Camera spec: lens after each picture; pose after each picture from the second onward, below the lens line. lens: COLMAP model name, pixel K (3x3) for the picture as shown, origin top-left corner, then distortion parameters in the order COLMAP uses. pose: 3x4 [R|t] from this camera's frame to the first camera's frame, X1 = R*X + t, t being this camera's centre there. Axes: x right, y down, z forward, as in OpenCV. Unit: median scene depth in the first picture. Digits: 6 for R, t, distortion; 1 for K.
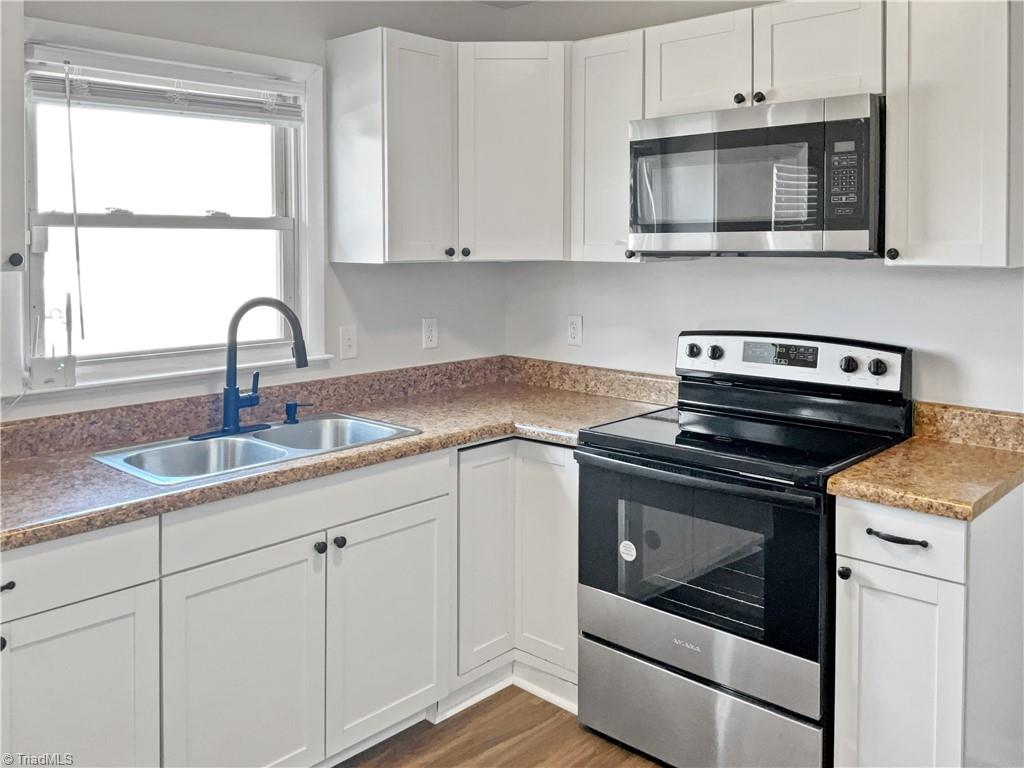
lens RADIAL K [[874.6, 0, 513.2], [0, 874.6, 271.1], [0, 0, 1]] dist [0.079841, -0.184533]
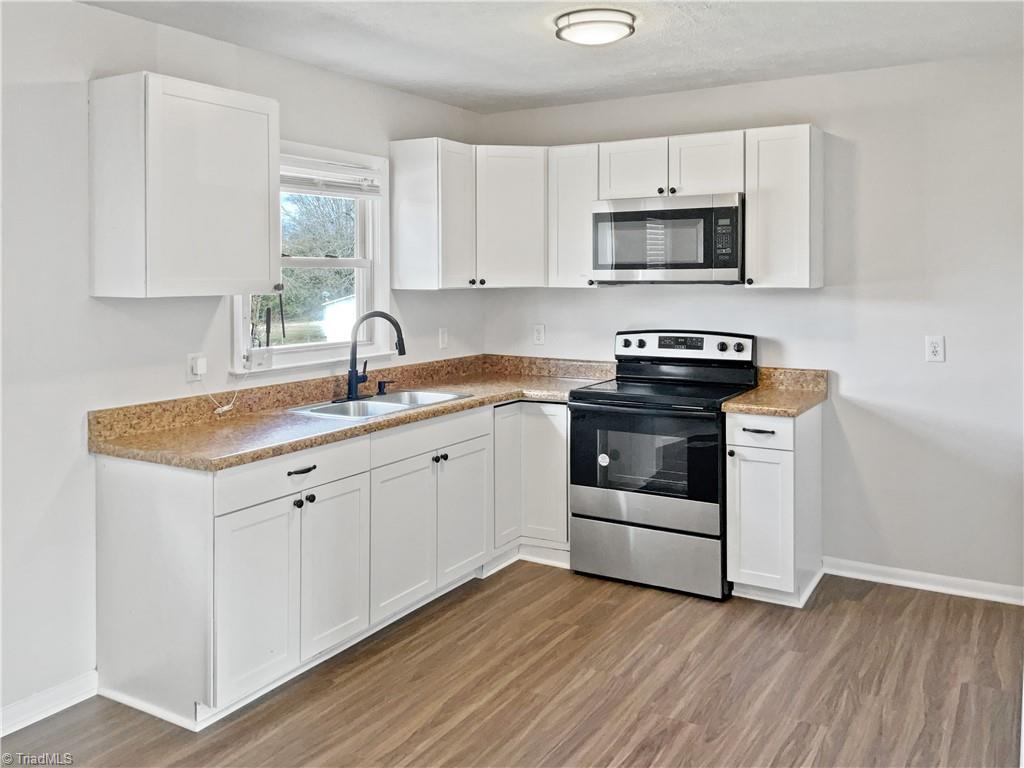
lens RADIAL K [[872.0, 0, 511.9], [0, 872.0, 286.9], [0, 0, 1]] dist [0.004192, 0.002199]
pose [[0.978710, -0.006868, 0.205135, -0.360585], [0.010240, 0.999829, -0.015379, 0.012116], [-0.204994, 0.017152, 0.978613, -0.566256]]
